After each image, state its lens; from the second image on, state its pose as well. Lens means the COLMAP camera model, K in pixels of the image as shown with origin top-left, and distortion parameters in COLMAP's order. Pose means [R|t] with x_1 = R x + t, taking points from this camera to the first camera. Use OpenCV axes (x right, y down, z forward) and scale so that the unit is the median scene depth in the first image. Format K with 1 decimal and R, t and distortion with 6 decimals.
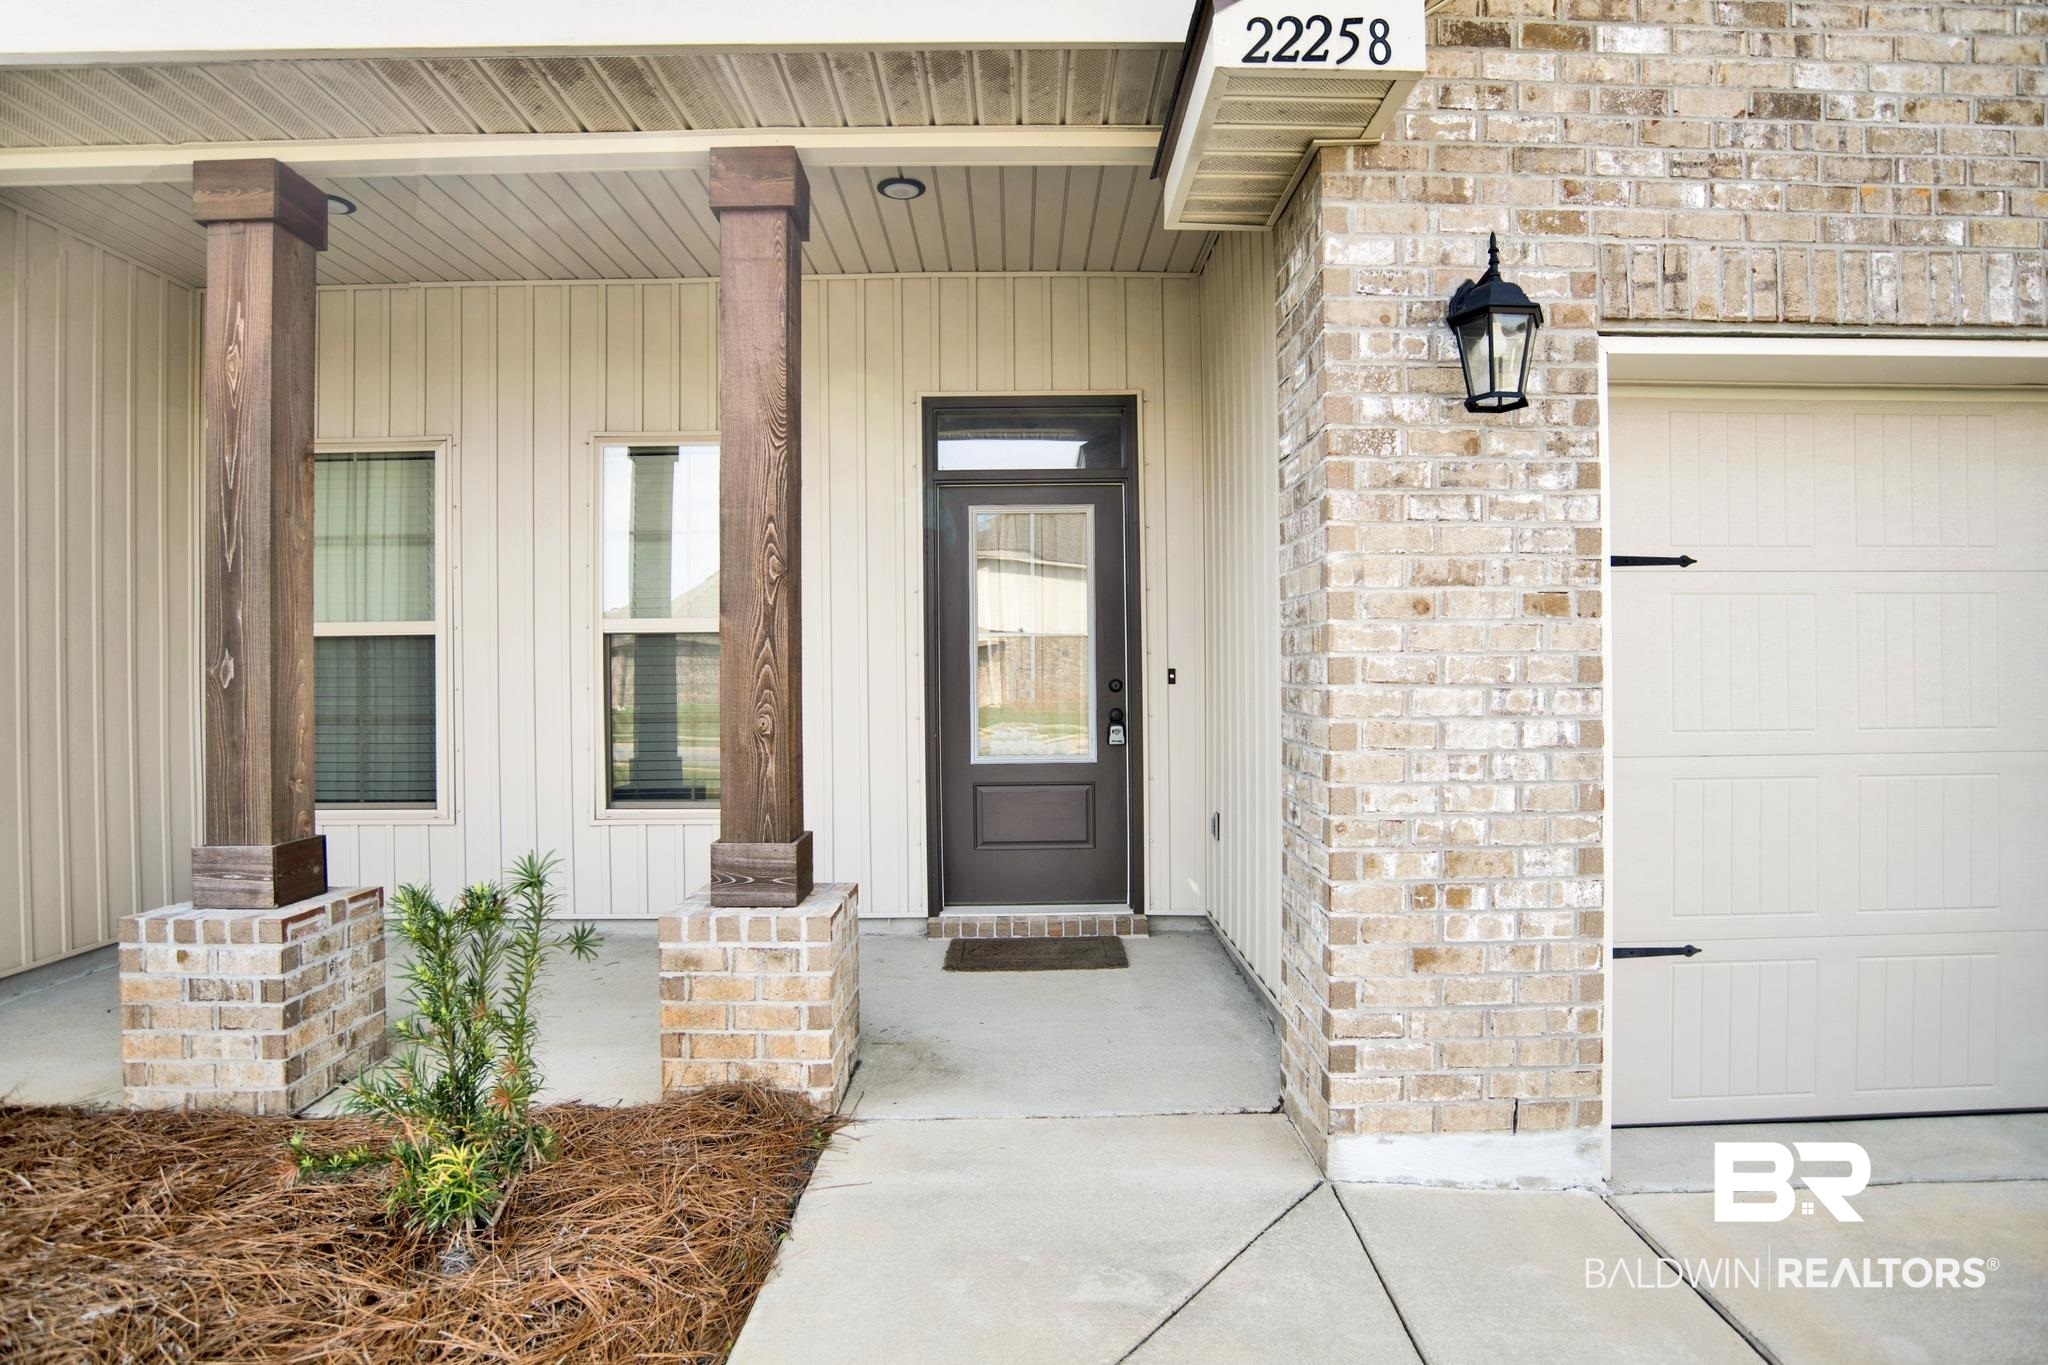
lens RADIAL K [[1032.6, 0, 1012.2], [0, 1032.6, 676.0], [0, 0, 1]] dist [-0.080249, 0.023842]
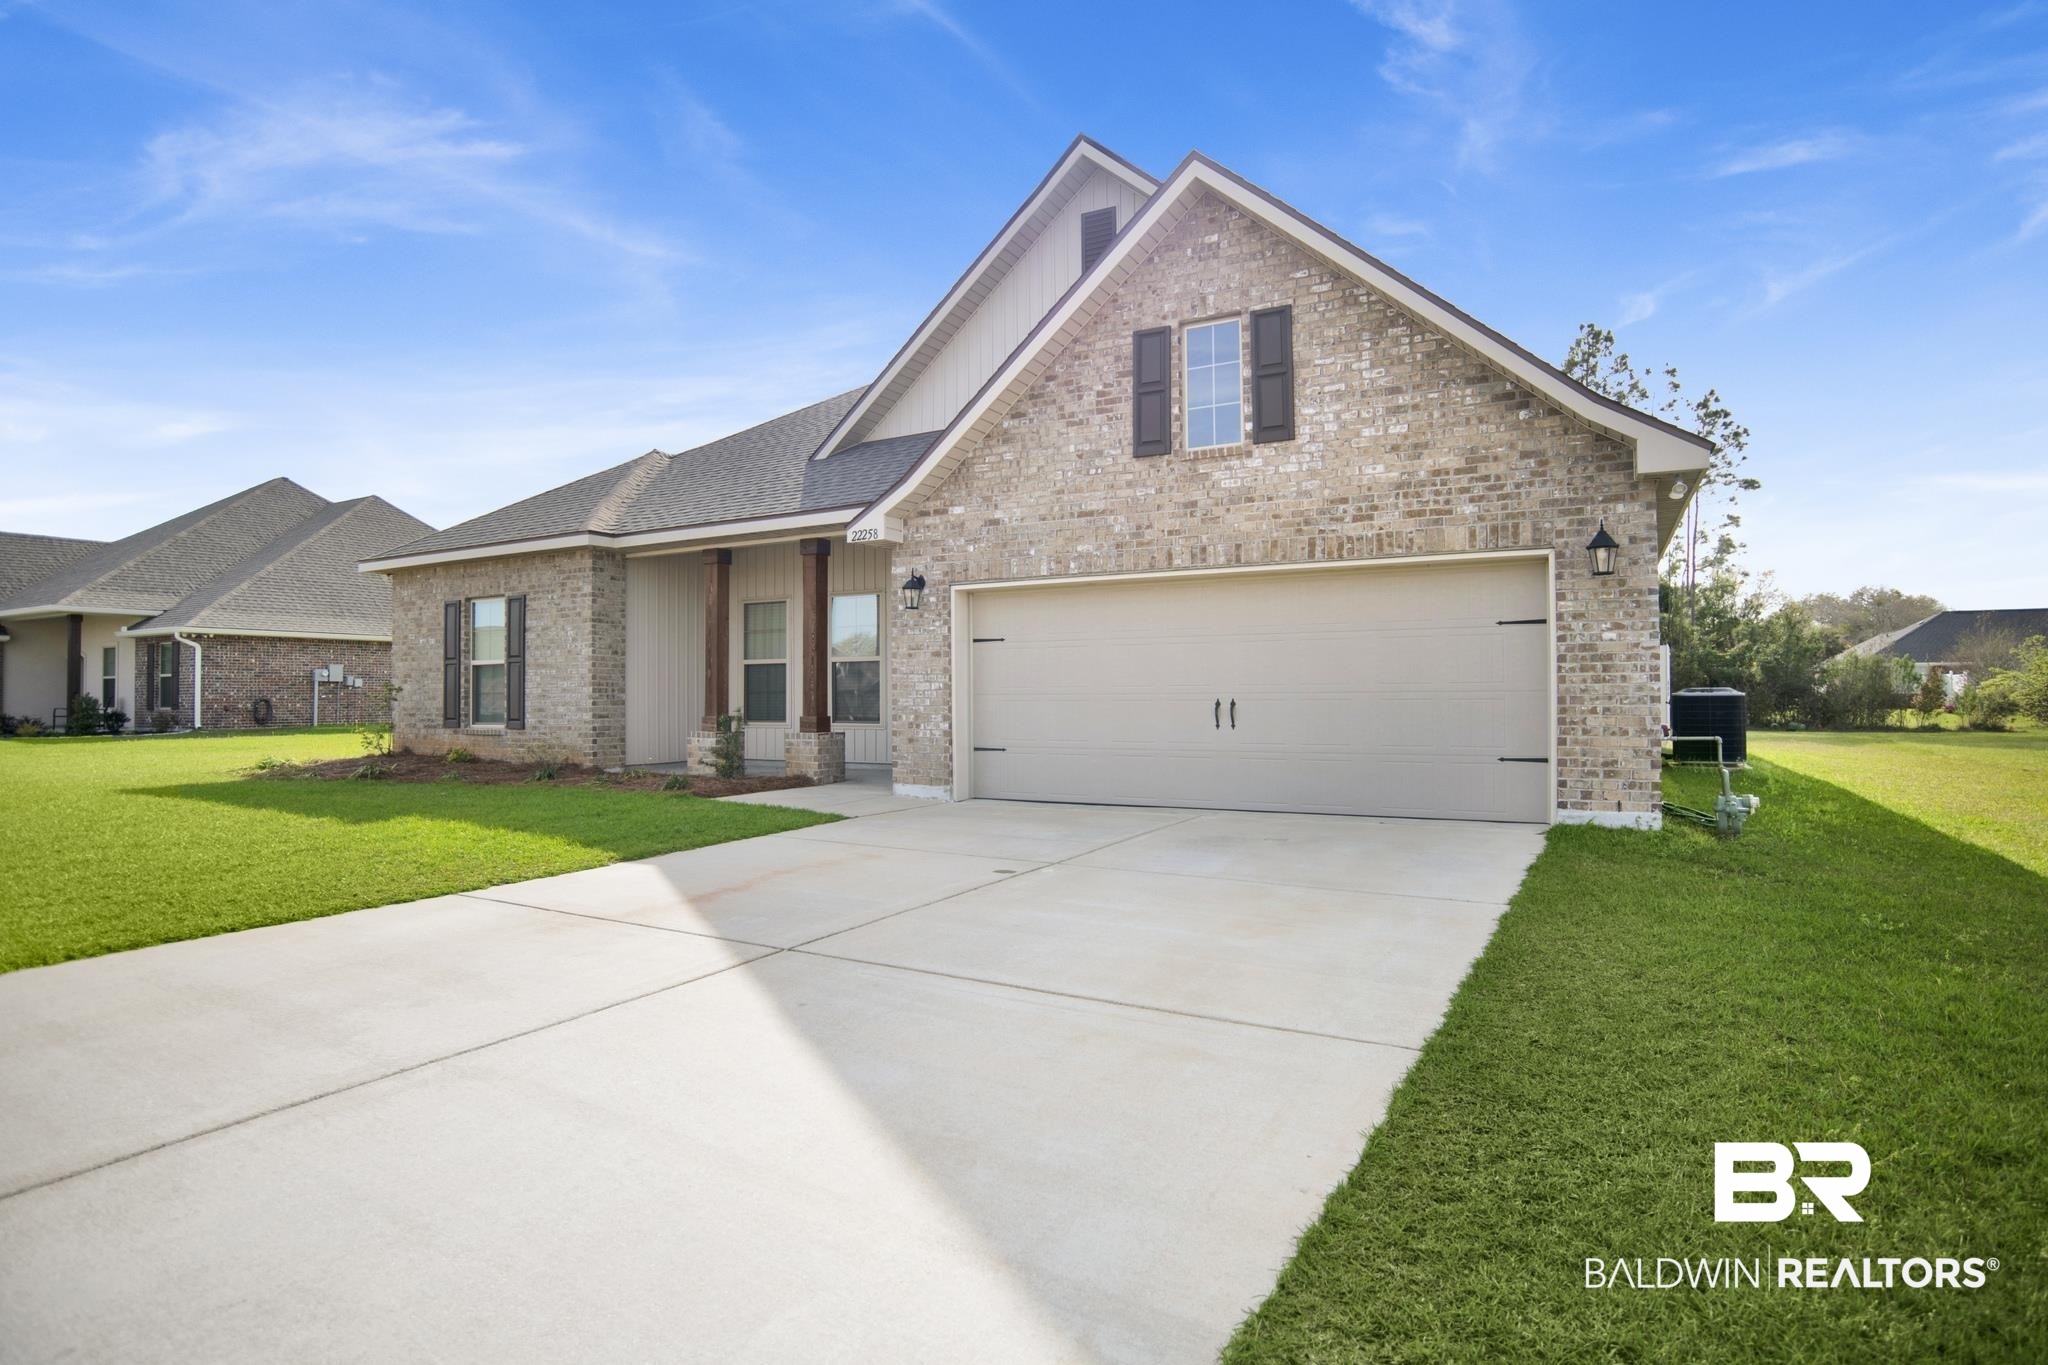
lens RADIAL K [[1055.3, 0, 1024.0], [0, 1055.3, 682.5], [0, 0, 1]] dist [-0.080050, 0.037122]
pose [[0.871307, -0.000322, -0.490739, 2.915412], [-0.007614, 0.999871, -0.014175, 0.100103], [0.490680, 0.016087, 0.871192, -2.515225]]
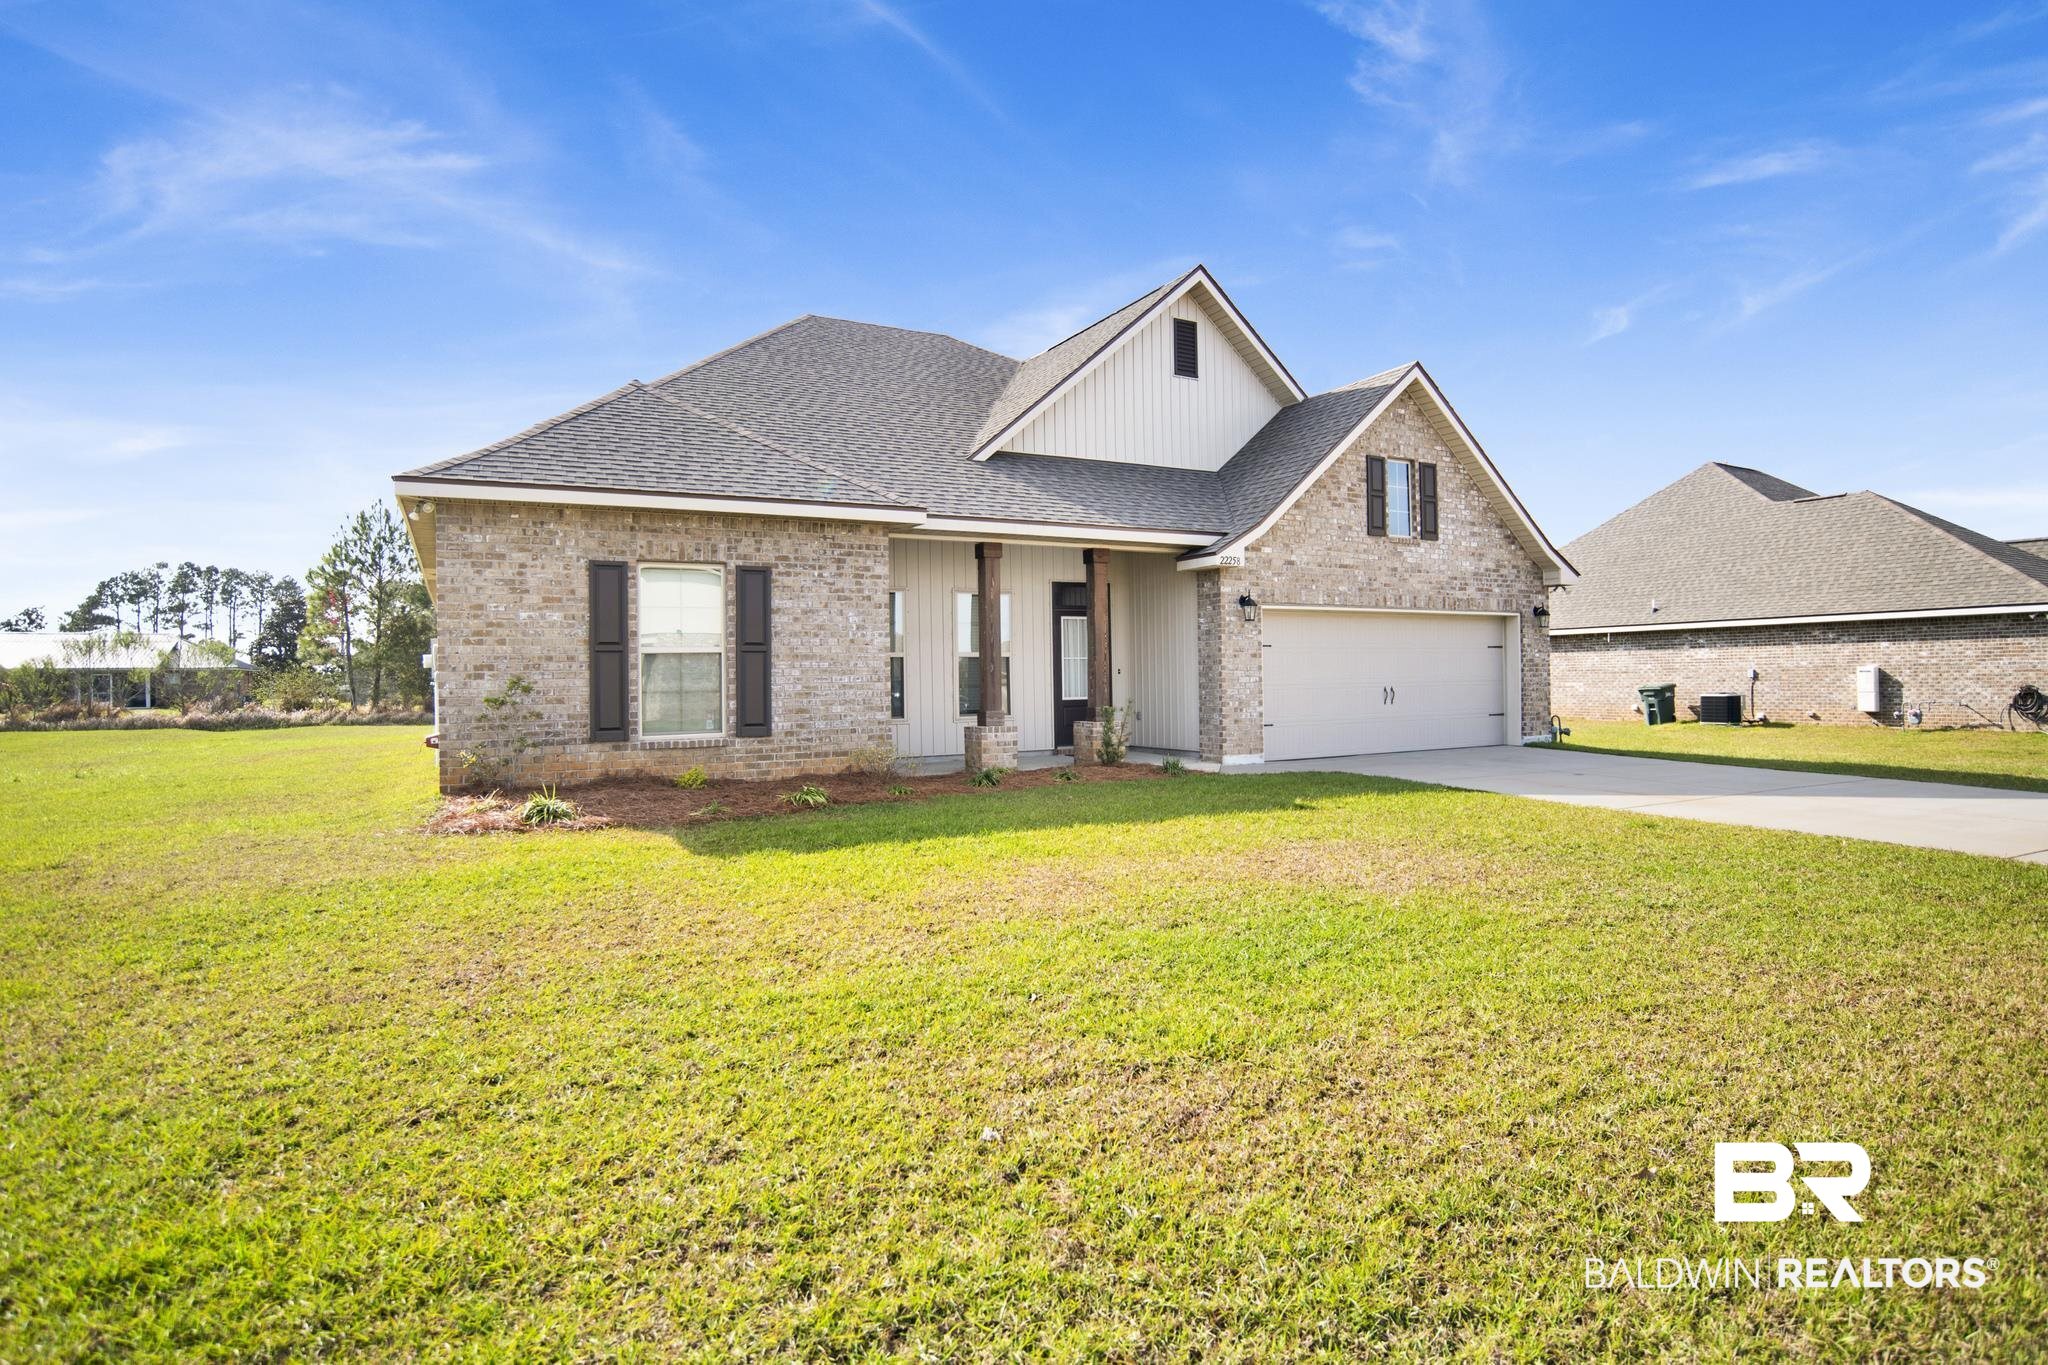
lens RADIAL K [[1032.6, 0, 1012.2], [0, 1032.6, 676.0], [0, 0, 1]] dist [-0.080249, 0.023842]
pose [[0.893144, -0.000795, 0.449770, -3.105046], [0.006090, 0.999928, -0.010326, 0.087817], [-0.449730, 0.011962, 0.893085, -3.334981]]
